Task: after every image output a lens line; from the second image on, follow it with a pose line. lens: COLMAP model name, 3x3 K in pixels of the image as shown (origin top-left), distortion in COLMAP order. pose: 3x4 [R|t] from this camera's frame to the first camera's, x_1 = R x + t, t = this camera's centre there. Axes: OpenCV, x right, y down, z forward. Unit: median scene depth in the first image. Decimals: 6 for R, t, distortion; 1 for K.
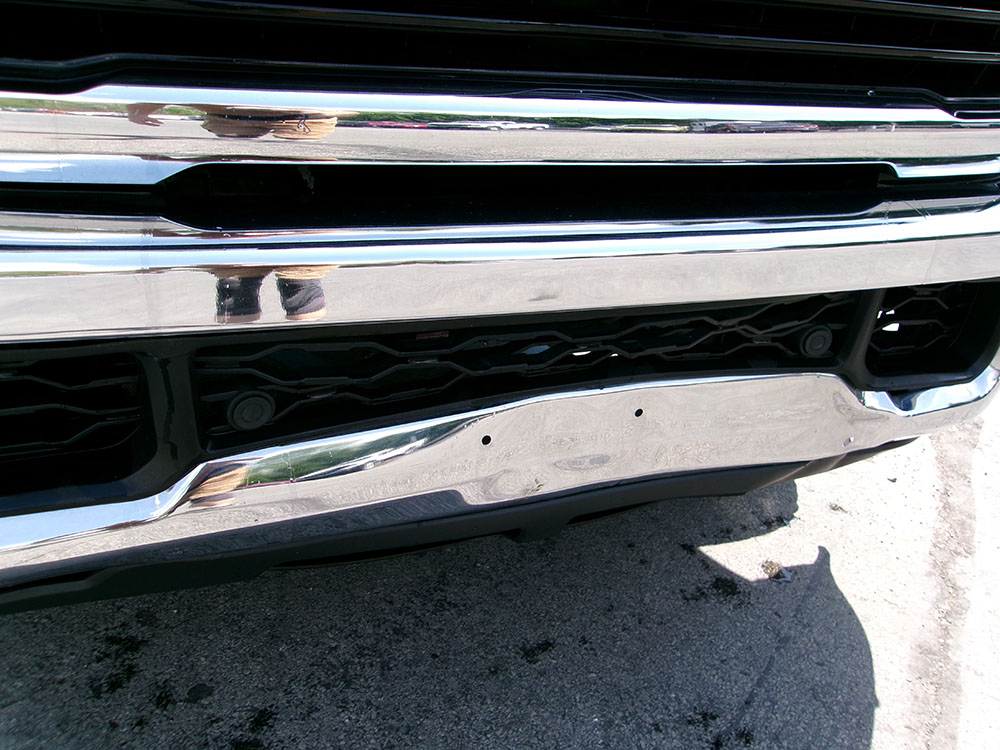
lens RADIAL K [[771.9, 0, 503.6], [0, 771.9, 371.7], [0, 0, 1]] dist [-0.016061, 0.035354]
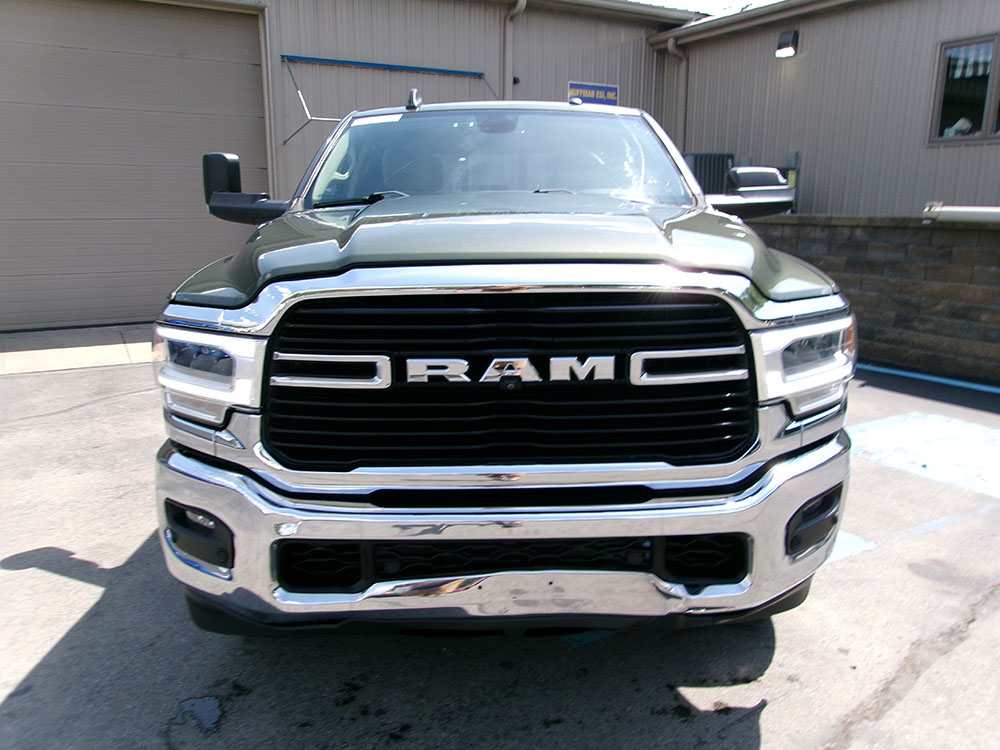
lens RADIAL K [[771.9, 0, 504.2], [0, 771.9, 375.0], [0, 0, 1]] dist [-0.016061, 0.035354]
pose [[0.943206, -0.006459, -0.332147, 0.577146], [-0.074157, 0.970490, -0.229457, -0.009783], [0.323827, 0.241056, 0.914892, -0.945484]]
